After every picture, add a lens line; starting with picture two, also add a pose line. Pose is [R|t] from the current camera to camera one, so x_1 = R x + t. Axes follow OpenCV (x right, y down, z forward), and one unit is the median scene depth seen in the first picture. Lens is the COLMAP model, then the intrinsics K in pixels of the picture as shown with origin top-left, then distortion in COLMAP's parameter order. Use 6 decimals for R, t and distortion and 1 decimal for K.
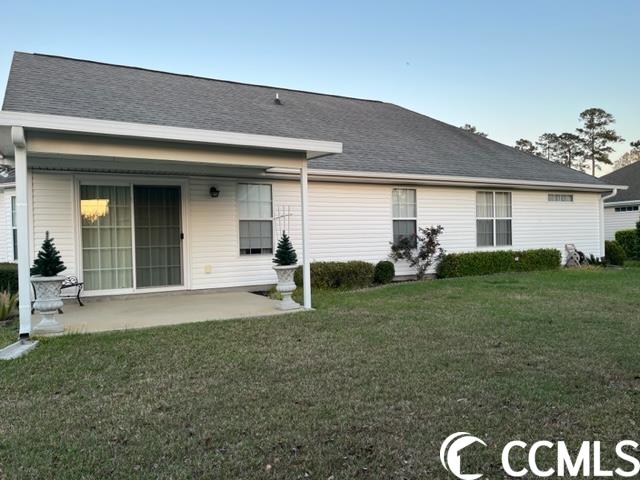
lens RADIAL K [[479.7, 0, 320.0], [0, 479.7, 240.0], [0, 0, 1]] dist [0.080806, -0.105378]
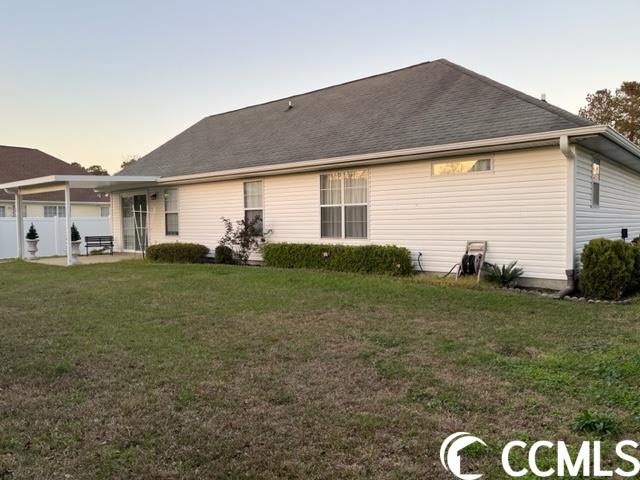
lens RADIAL K [[479.7, 0, 320.0], [0, 479.7, 240.0], [0, 0, 1]] dist [0.080806, -0.105378]
pose [[0.365396, 0.050184, -0.929499, 1.449788], [0.000824, 0.998528, 0.054235, -0.037958], [0.930852, -0.020583, 0.364816, 0.857263]]
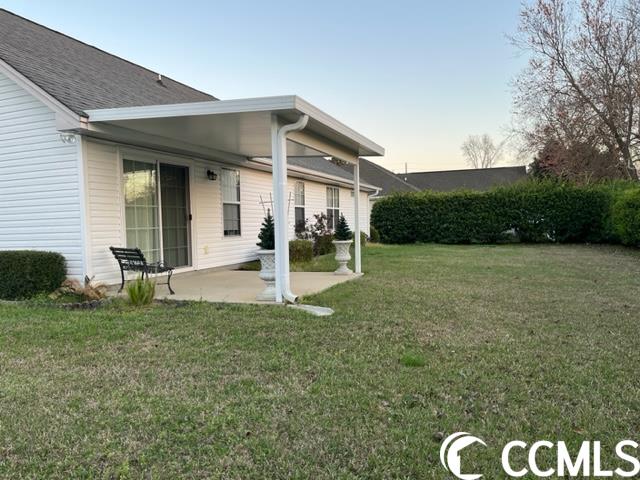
lens RADIAL K [[479.7, 0, 320.0], [0, 479.7, 240.0], [0, 0, 1]] dist [0.080806, -0.105378]
pose [[0.750824, -0.016119, 0.660306, -0.680190], [0.001354, 0.999738, 0.022865, 0.015211], [-0.660501, -0.016274, 0.750649, 0.062366]]
